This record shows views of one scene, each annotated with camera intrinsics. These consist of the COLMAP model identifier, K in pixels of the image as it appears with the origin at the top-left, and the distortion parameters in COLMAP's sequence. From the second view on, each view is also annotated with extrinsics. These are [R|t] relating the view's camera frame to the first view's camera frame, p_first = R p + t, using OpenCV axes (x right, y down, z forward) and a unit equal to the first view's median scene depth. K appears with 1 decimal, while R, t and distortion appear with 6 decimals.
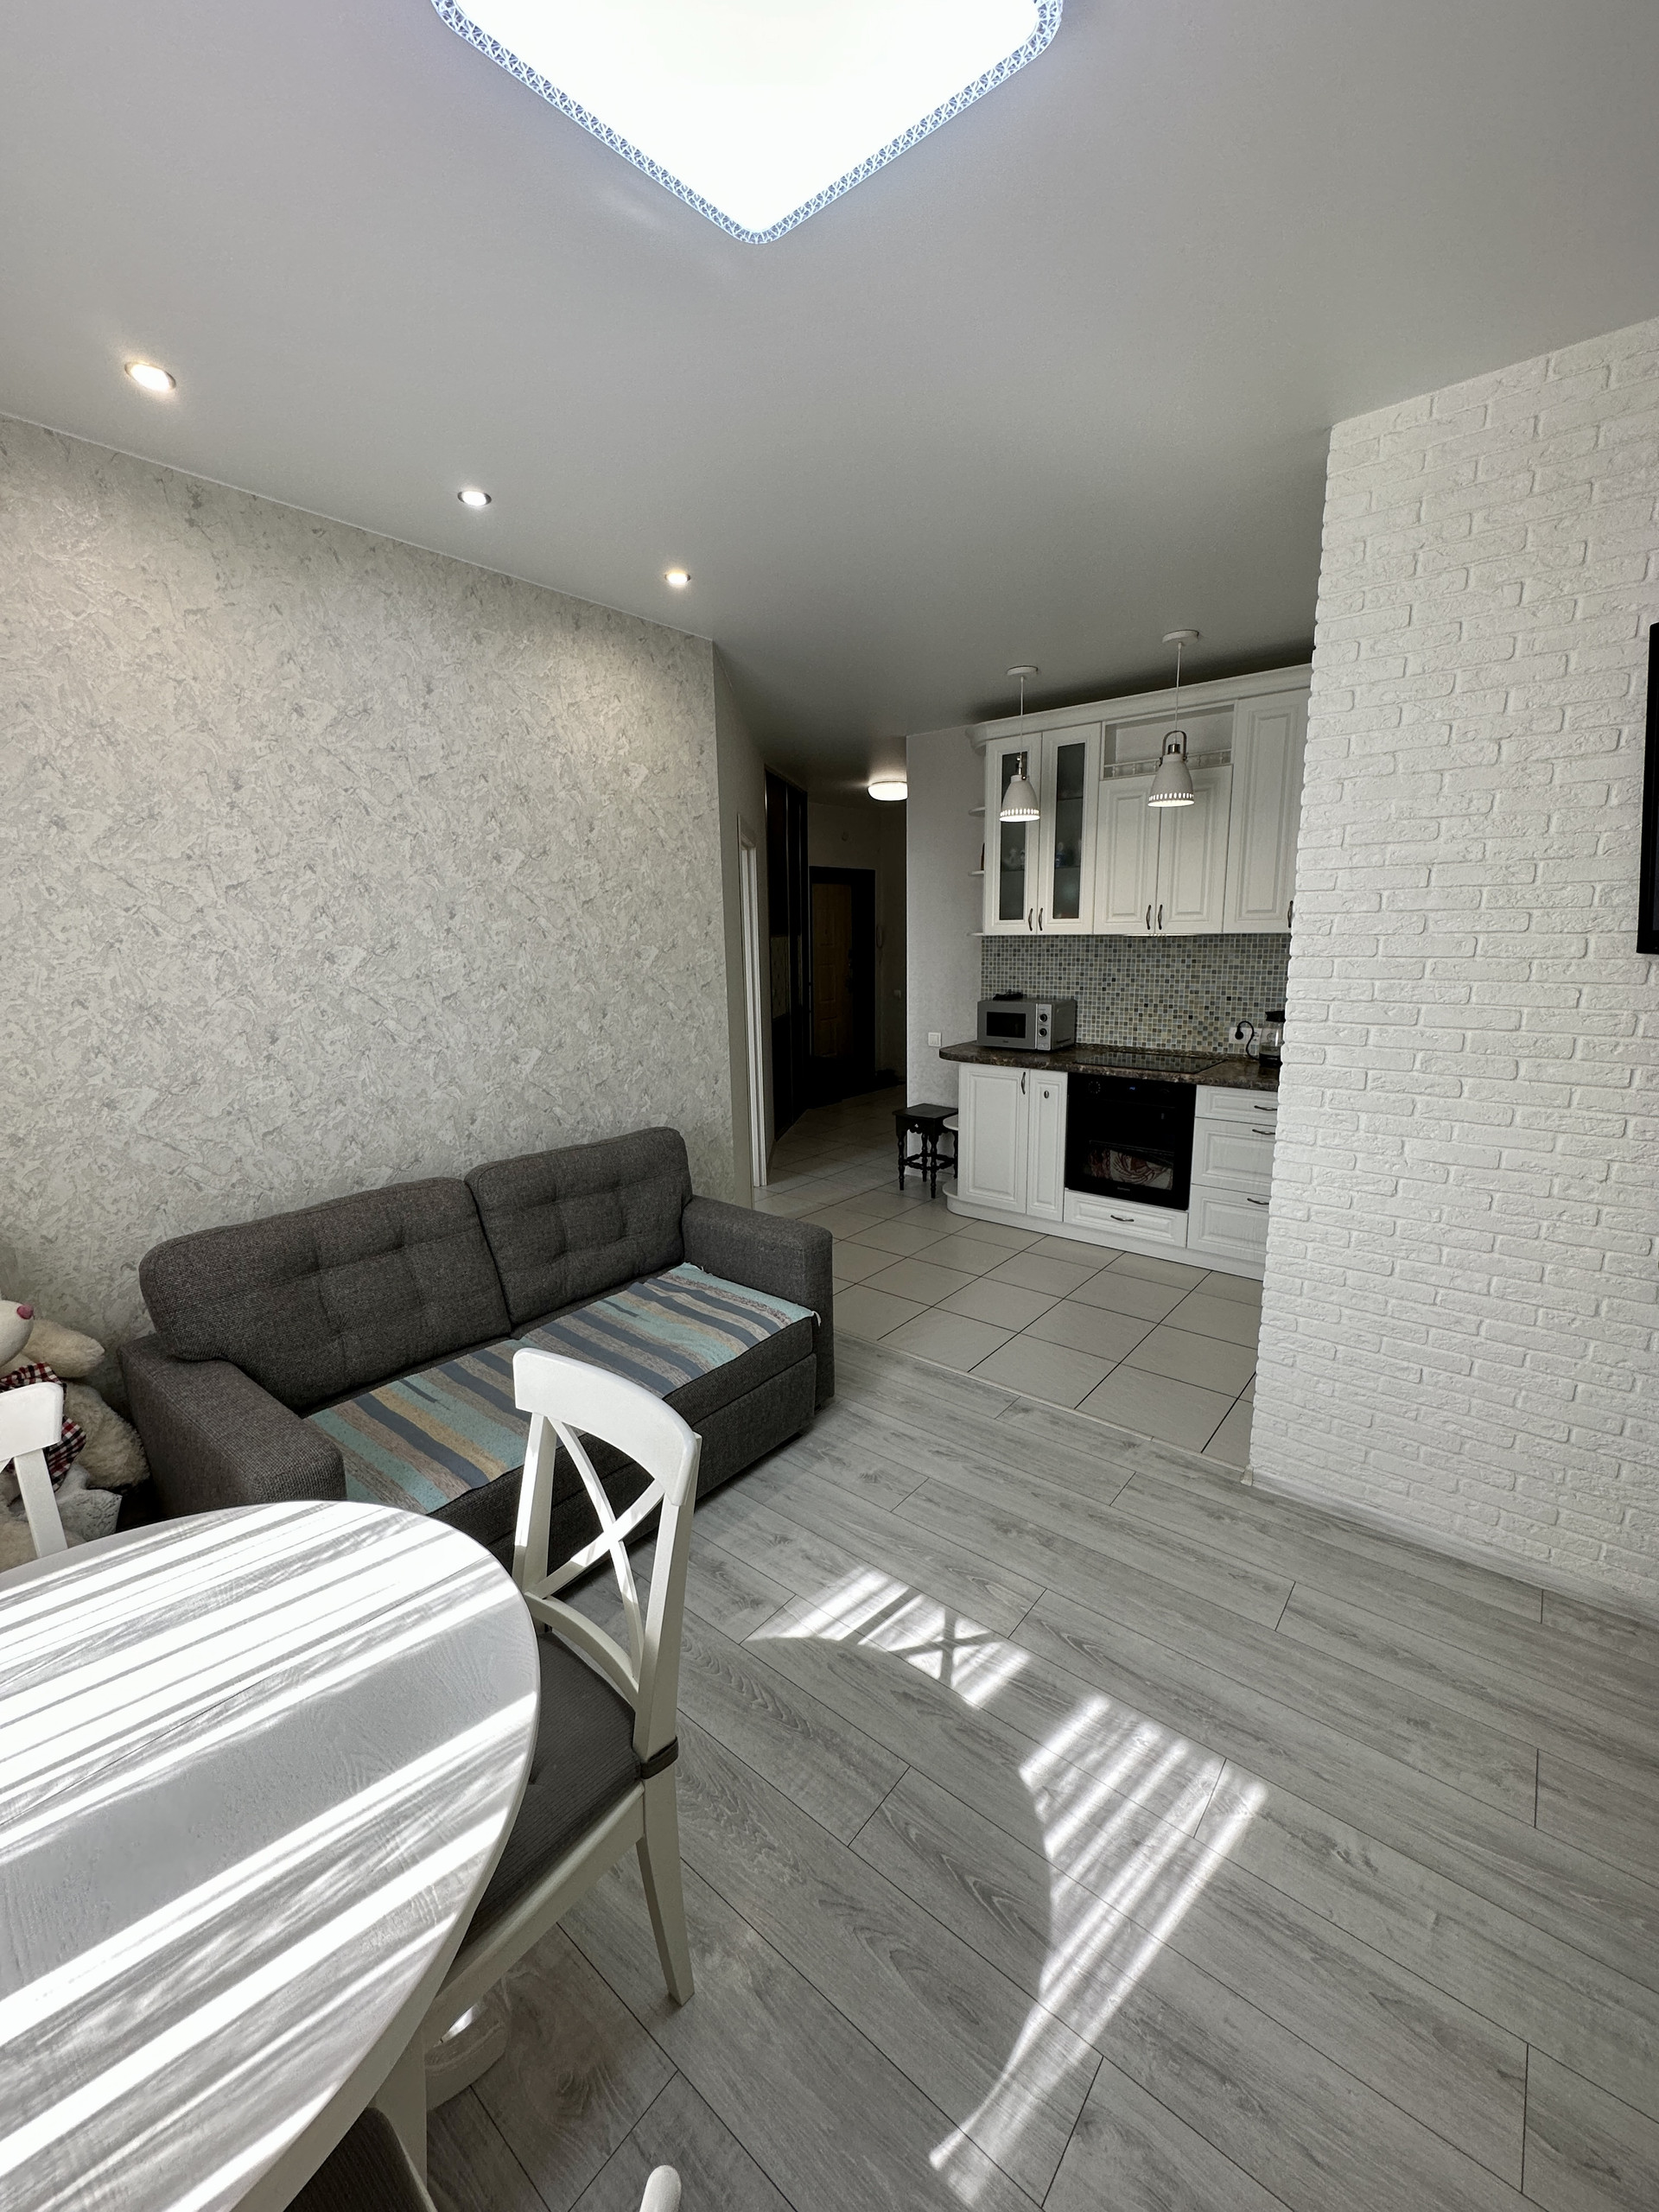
lens RADIAL K [[881.5, 0, 829.0], [0, 881.5, 1101.6], [0, 0, 1]] dist [-0.002296, -0.000114]
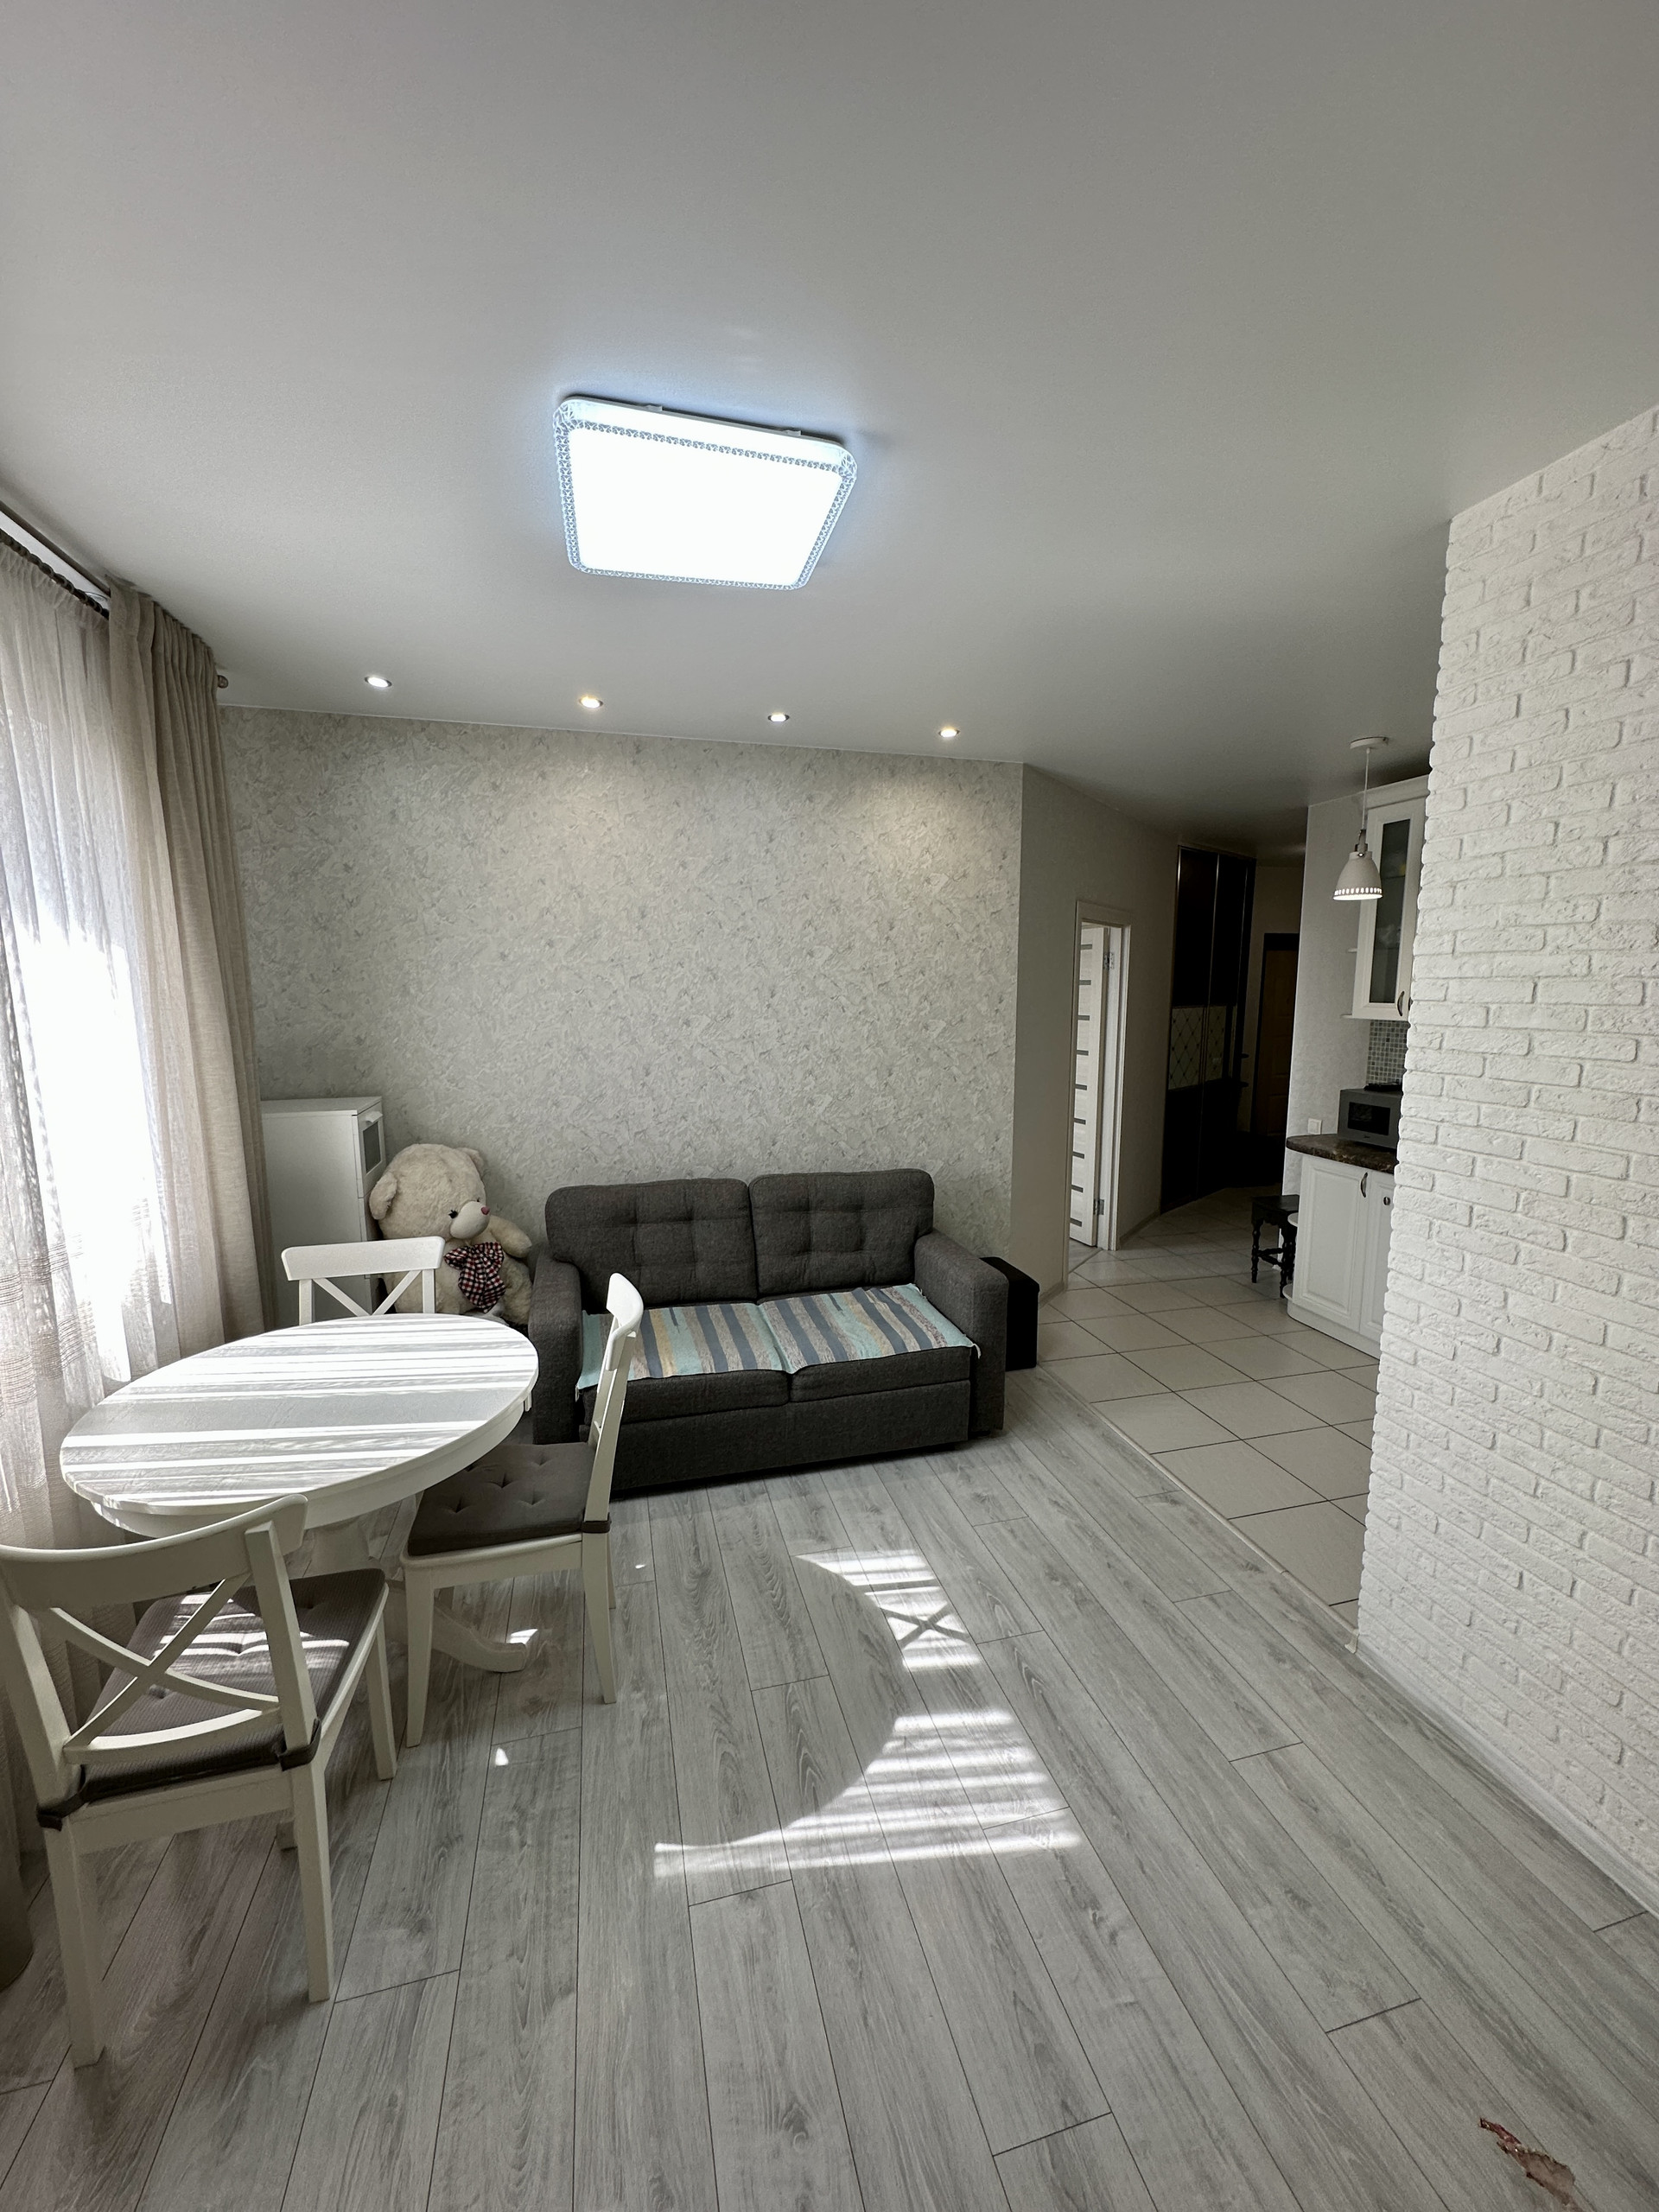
lens RADIAL K [[881.5, 0, 829.0], [0, 881.5, 1101.6], [0, 0, 1]] dist [-0.002296, -0.000114]
pose [[0.810737, 0.095797, -0.577519, 0.611602], [-0.129259, 0.991465, -0.016996, -0.041169], [0.570962, 0.088429, 0.816200, -0.097921]]
